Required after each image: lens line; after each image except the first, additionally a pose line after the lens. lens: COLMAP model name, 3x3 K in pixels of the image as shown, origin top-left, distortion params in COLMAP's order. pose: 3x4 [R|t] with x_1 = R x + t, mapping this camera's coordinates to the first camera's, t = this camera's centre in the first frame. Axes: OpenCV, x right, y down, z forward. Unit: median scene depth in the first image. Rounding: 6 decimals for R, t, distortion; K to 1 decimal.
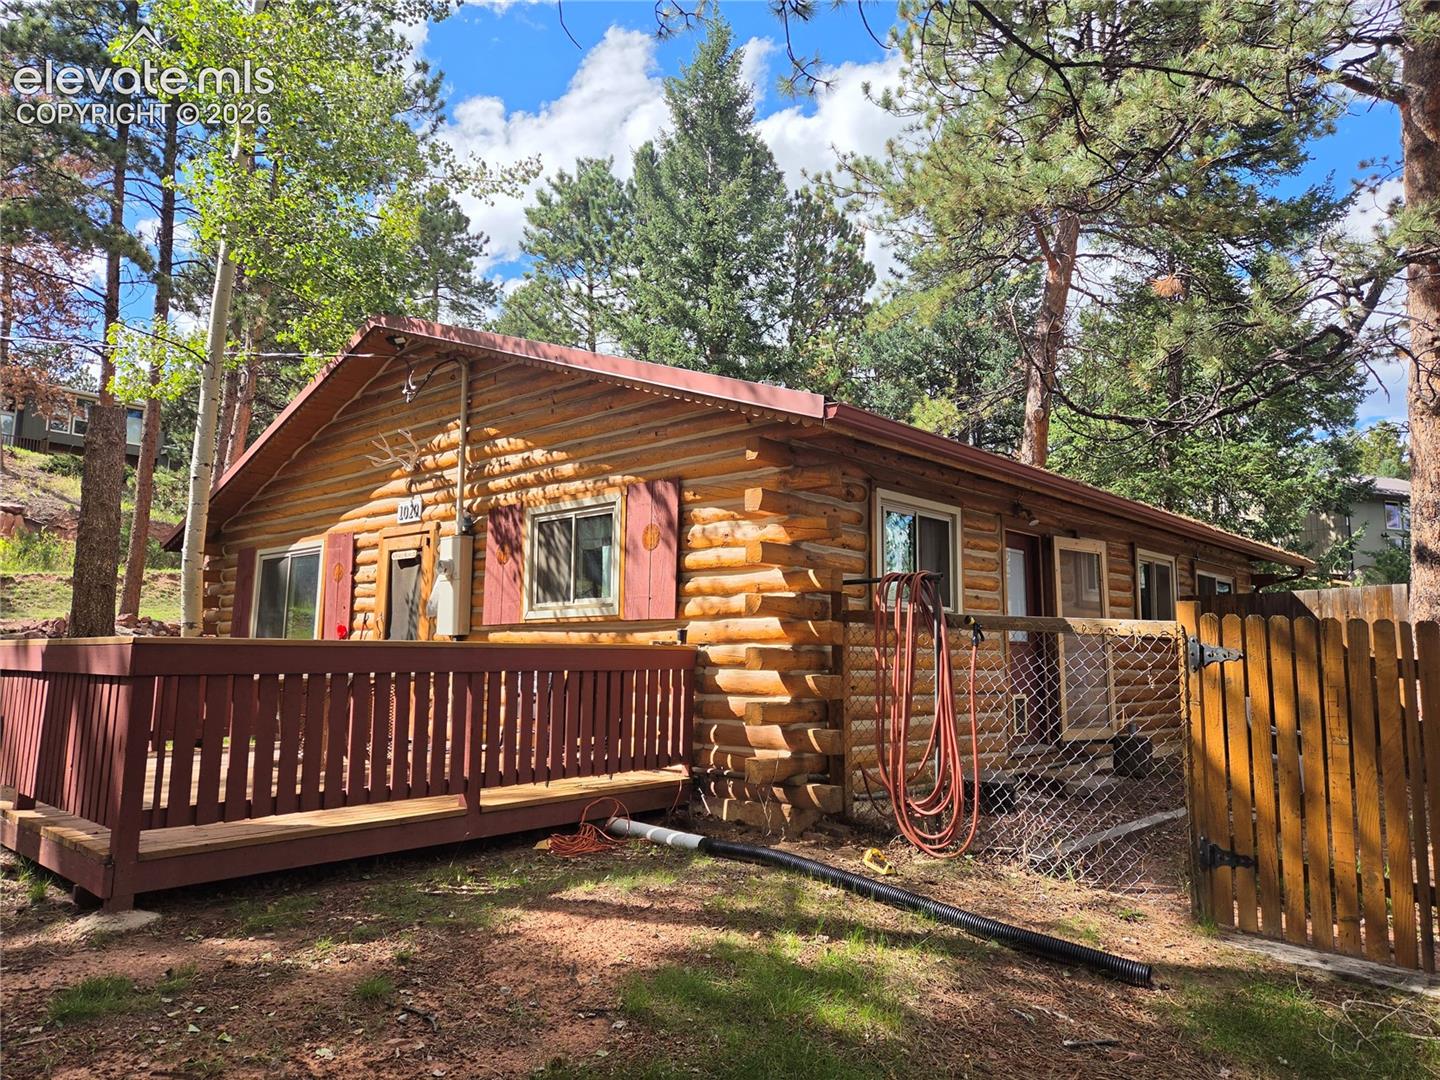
lens RADIAL K [[952.5, 0, 720.2], [0, 952.5, 539.8], [0, 0, 1]] dist [0.048521, -0.028867]
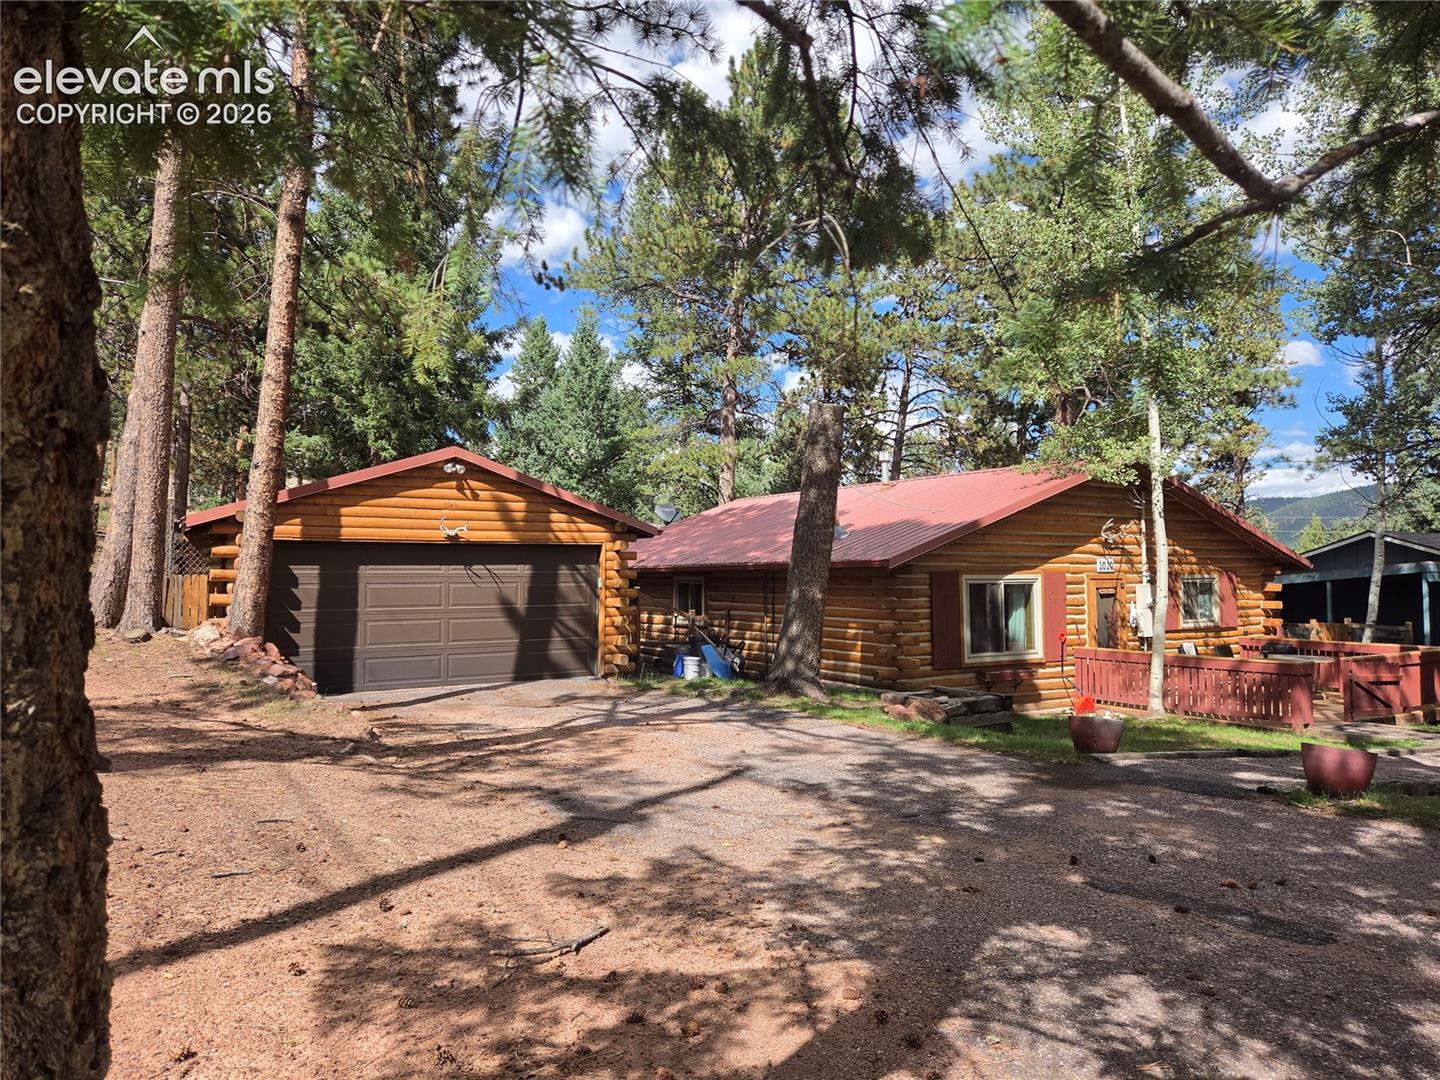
lens RADIAL K [[952.5, 0, 721.4], [0, 952.5, 547.0], [0, 0, 1]] dist [0.048521, -0.028867]
pose [[0.266832, 0.027564, 0.963349, -2.184236], [-0.105680, 0.994400, 0.000820, 0.009070], [-0.957931, -0.102026, 0.268251, 1.215748]]
